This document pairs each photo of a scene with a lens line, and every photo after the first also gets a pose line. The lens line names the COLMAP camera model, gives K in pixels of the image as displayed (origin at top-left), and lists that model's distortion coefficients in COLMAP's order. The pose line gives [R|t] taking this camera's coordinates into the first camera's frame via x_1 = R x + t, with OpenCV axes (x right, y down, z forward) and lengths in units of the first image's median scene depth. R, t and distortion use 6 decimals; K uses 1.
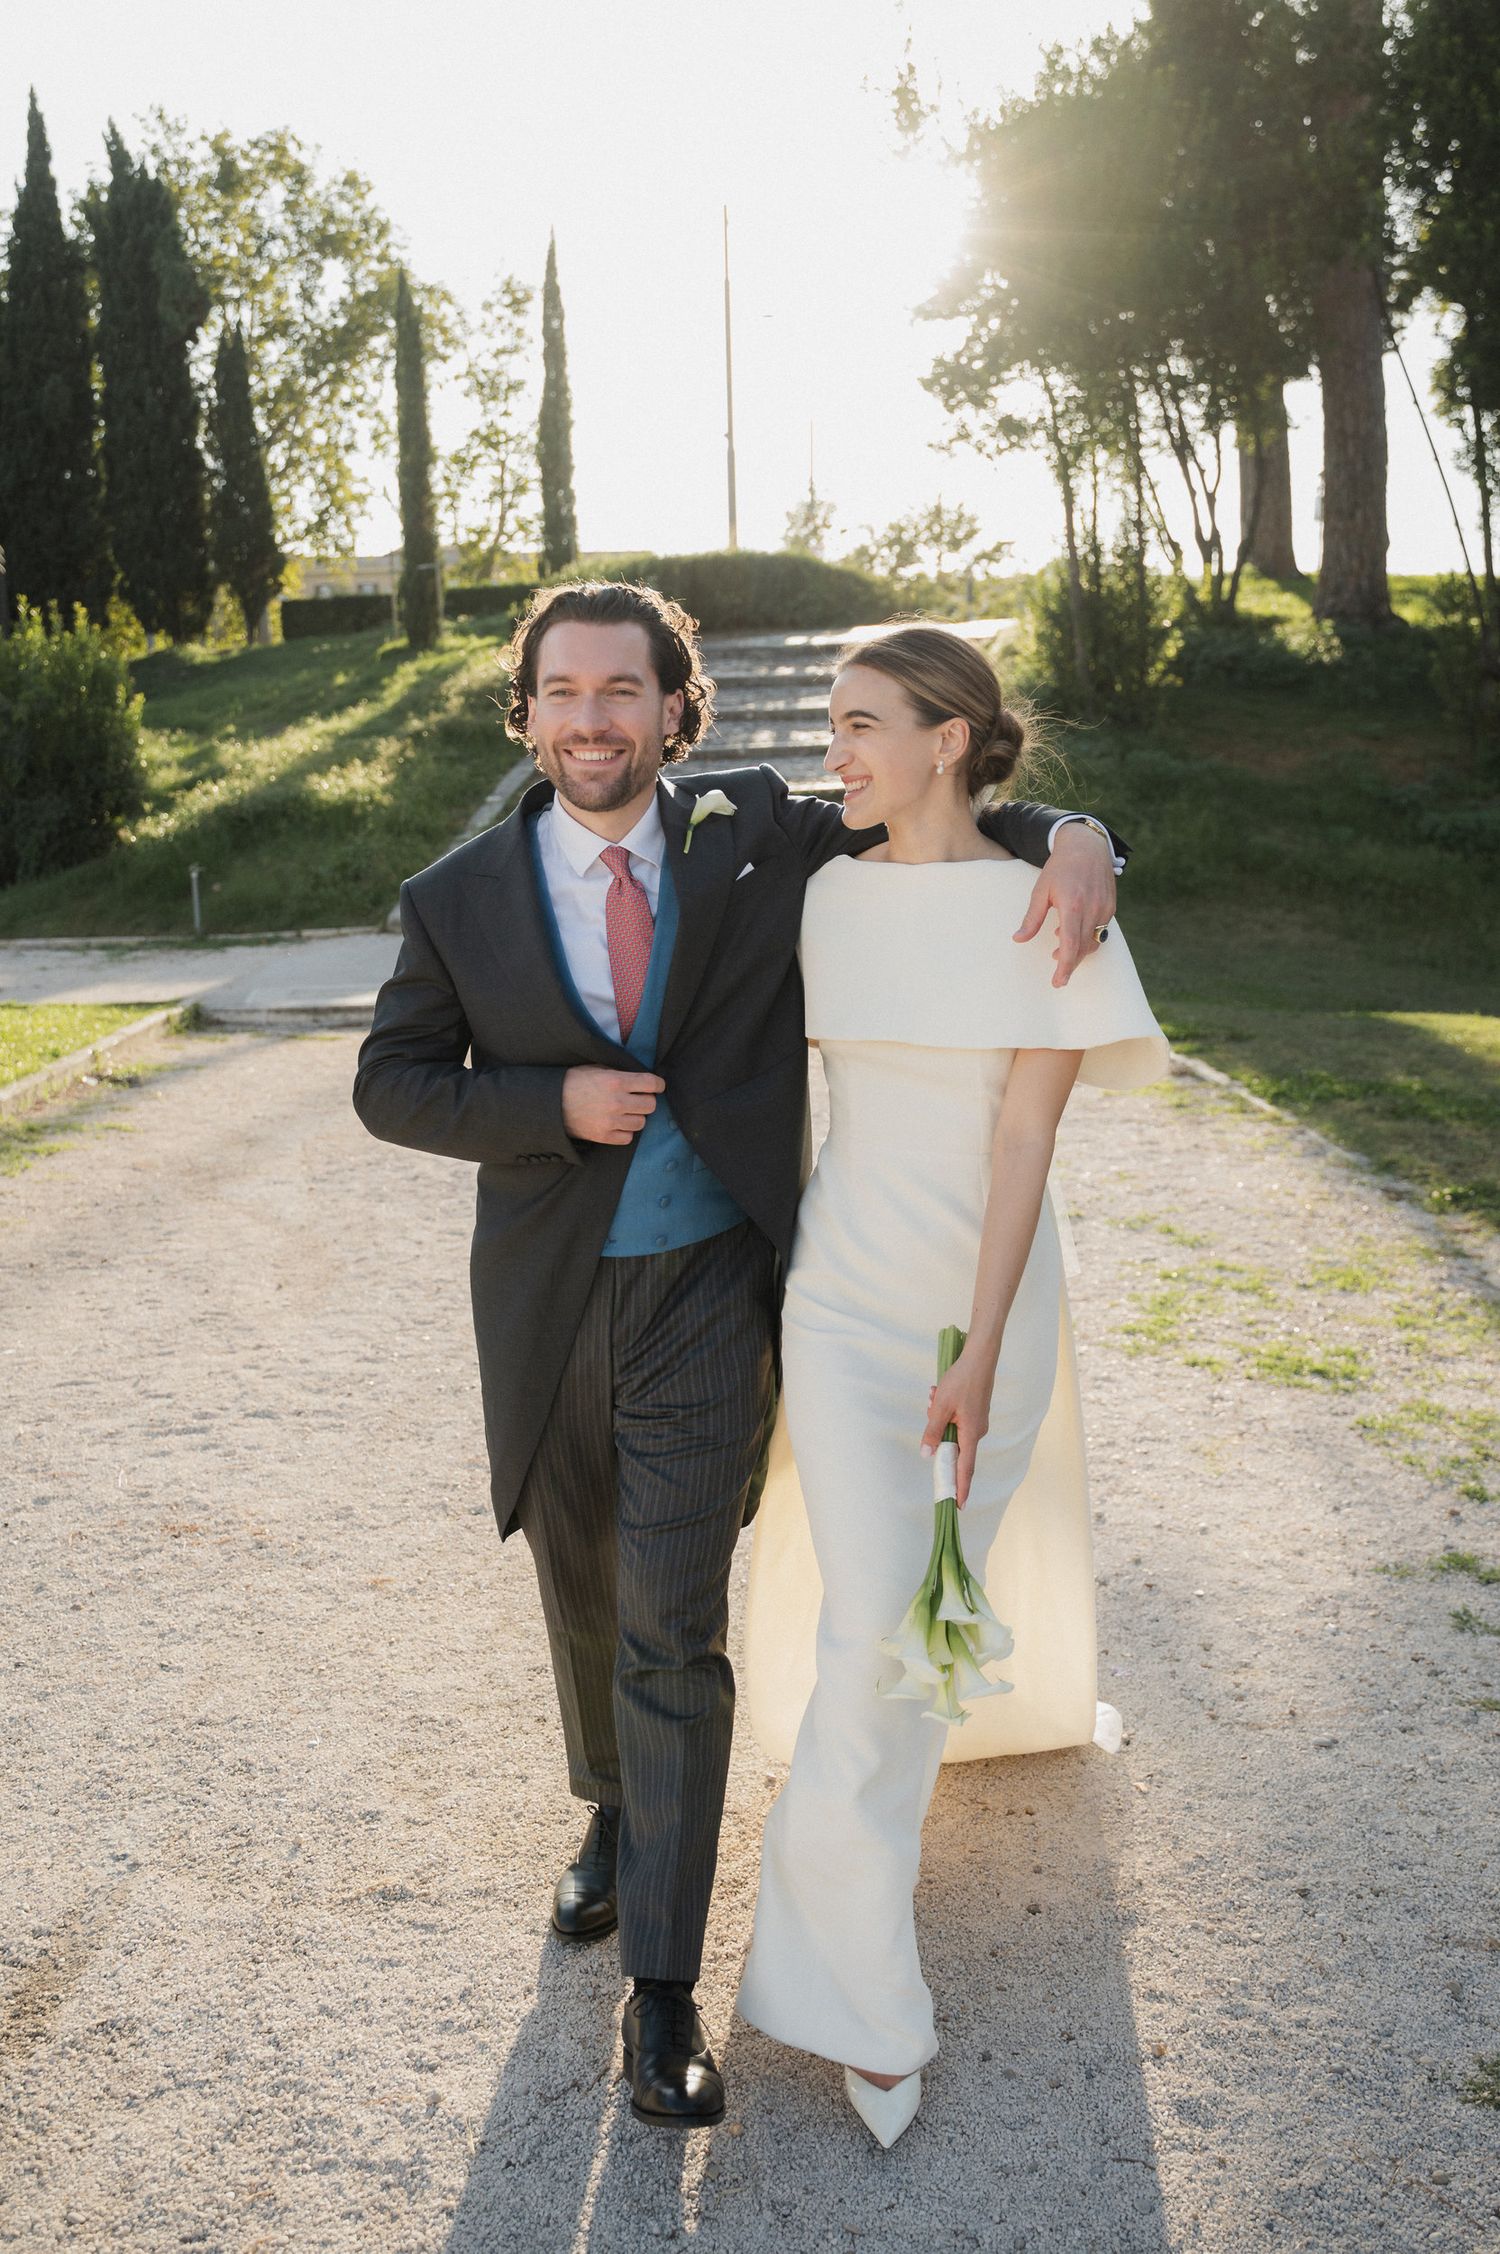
lens RADIAL K [[1770.9, 0, 721.3], [0, 1770.9, 1120.7], [0, 0, 1]] dist [-0.000853, 0.003394]
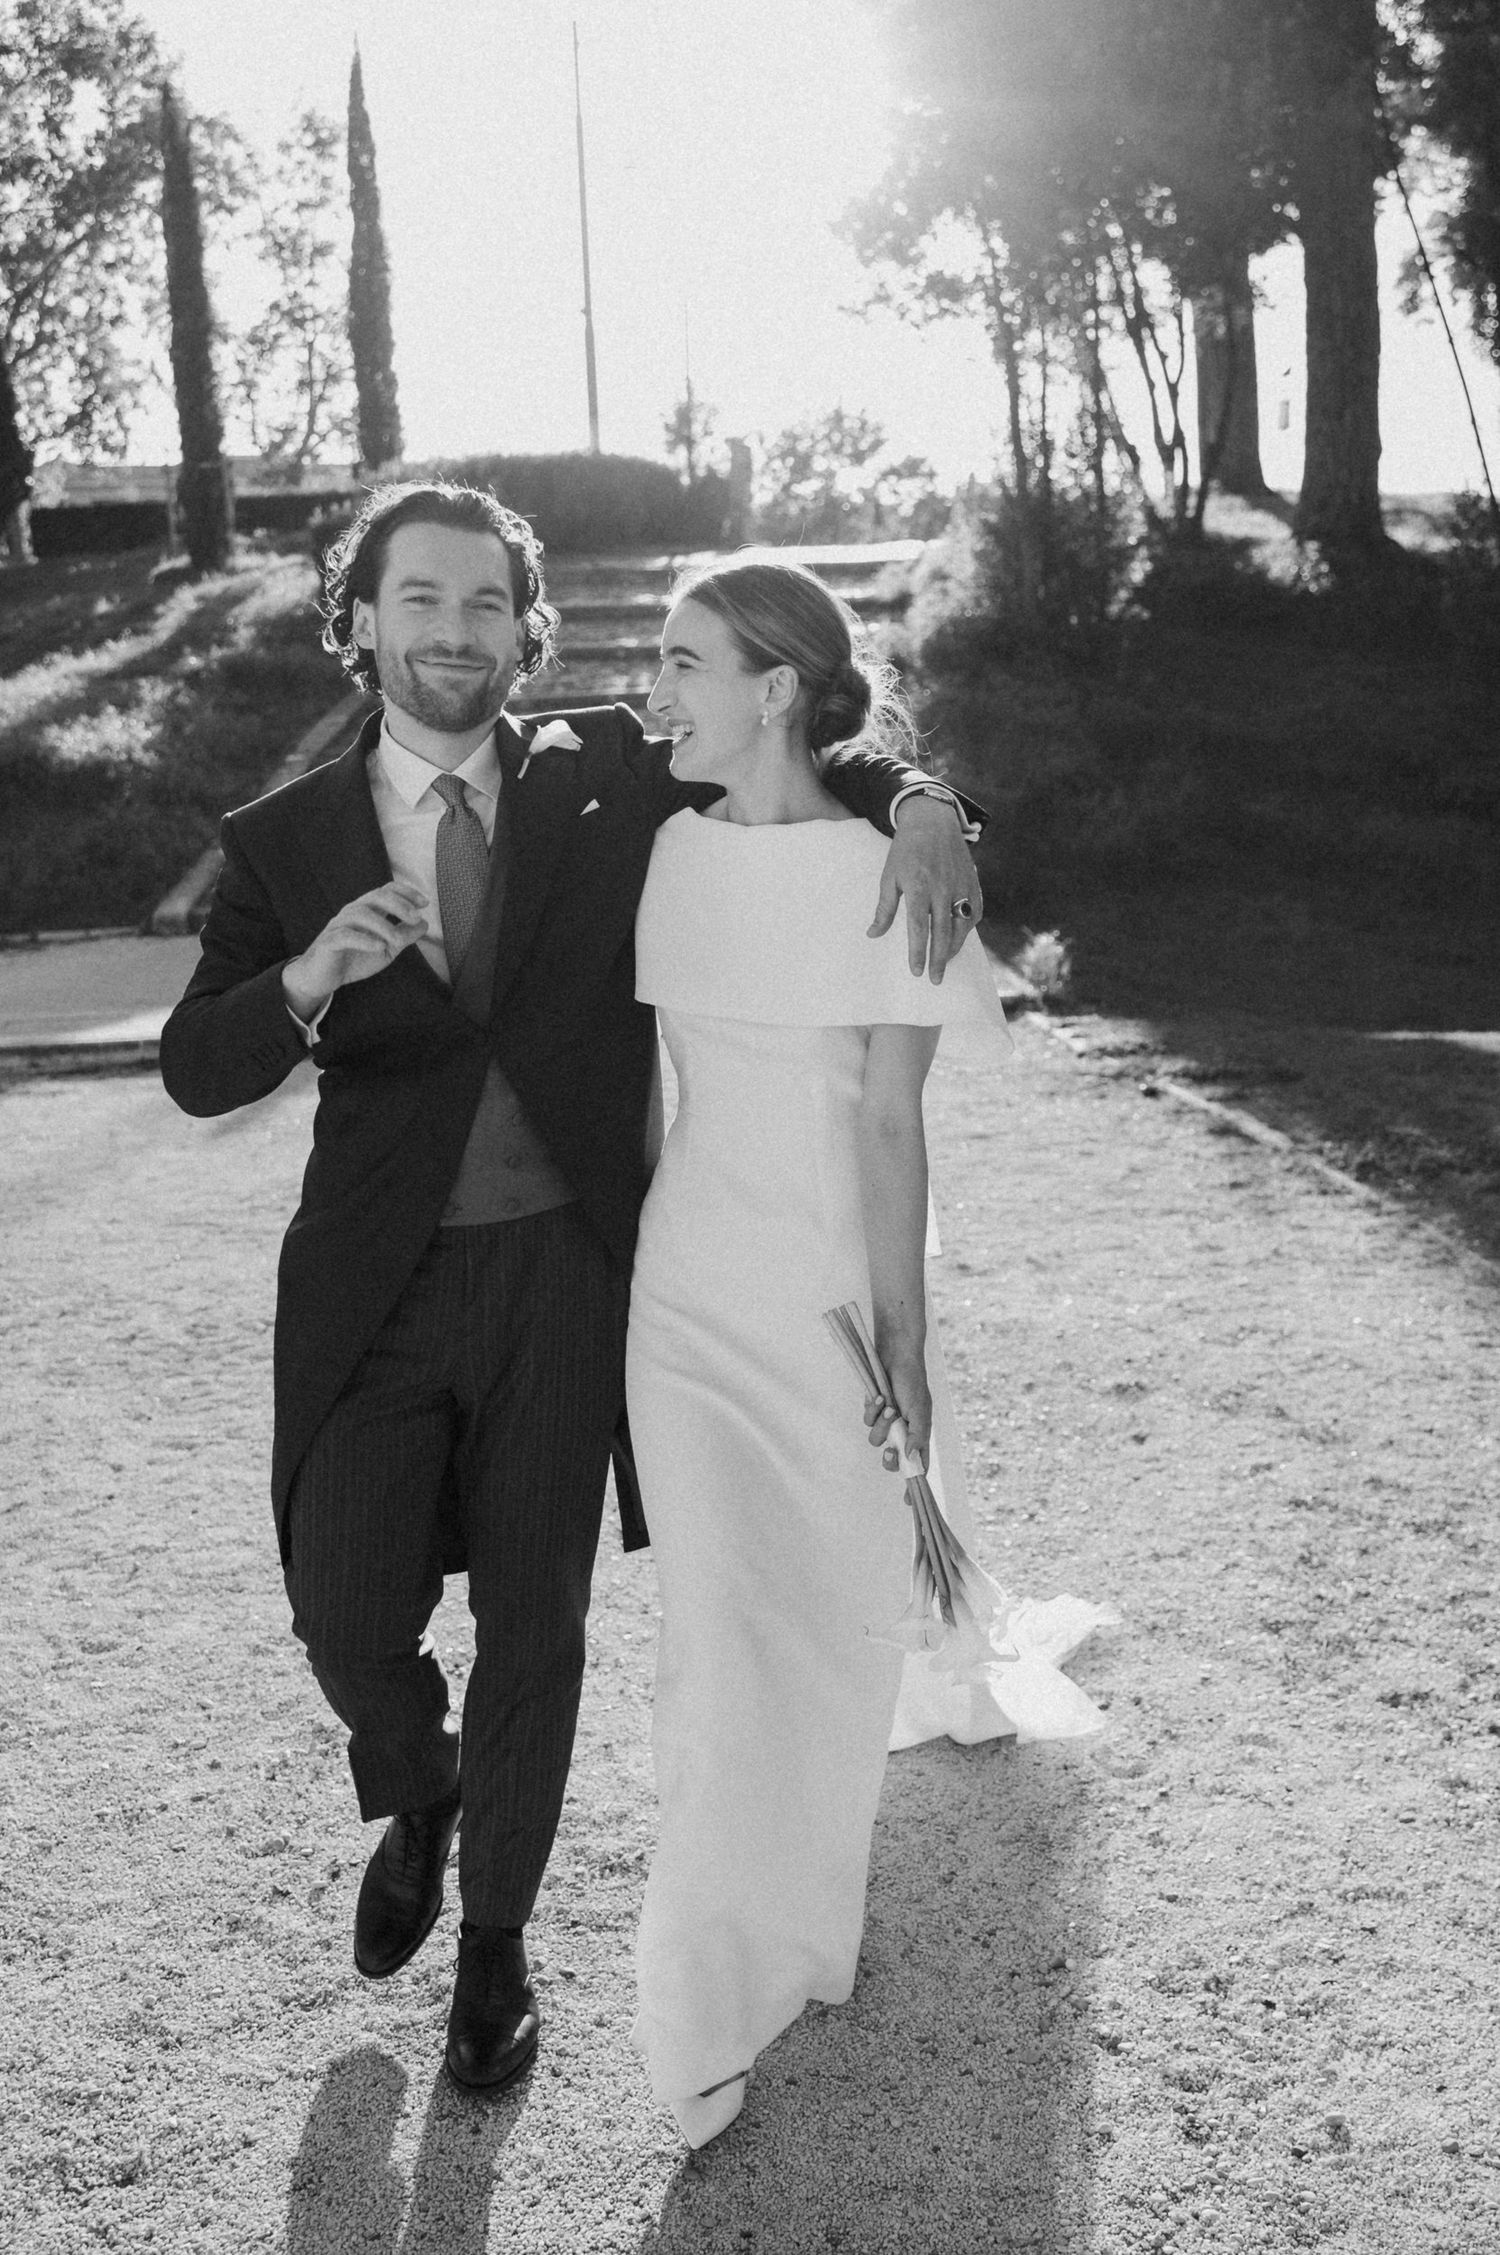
lens RADIAL K [[1862.2, 0, 815.9], [0, 1862.2, 1194.2], [0, 0, 1]] dist [0.000828, -0.003643]
pose [[0.993232, -0.026708, 0.113038, 0.001370], [0.021117, 0.998507, 0.050373, -0.022520], [-0.114214, -0.047645, 0.992313, 0.128624]]
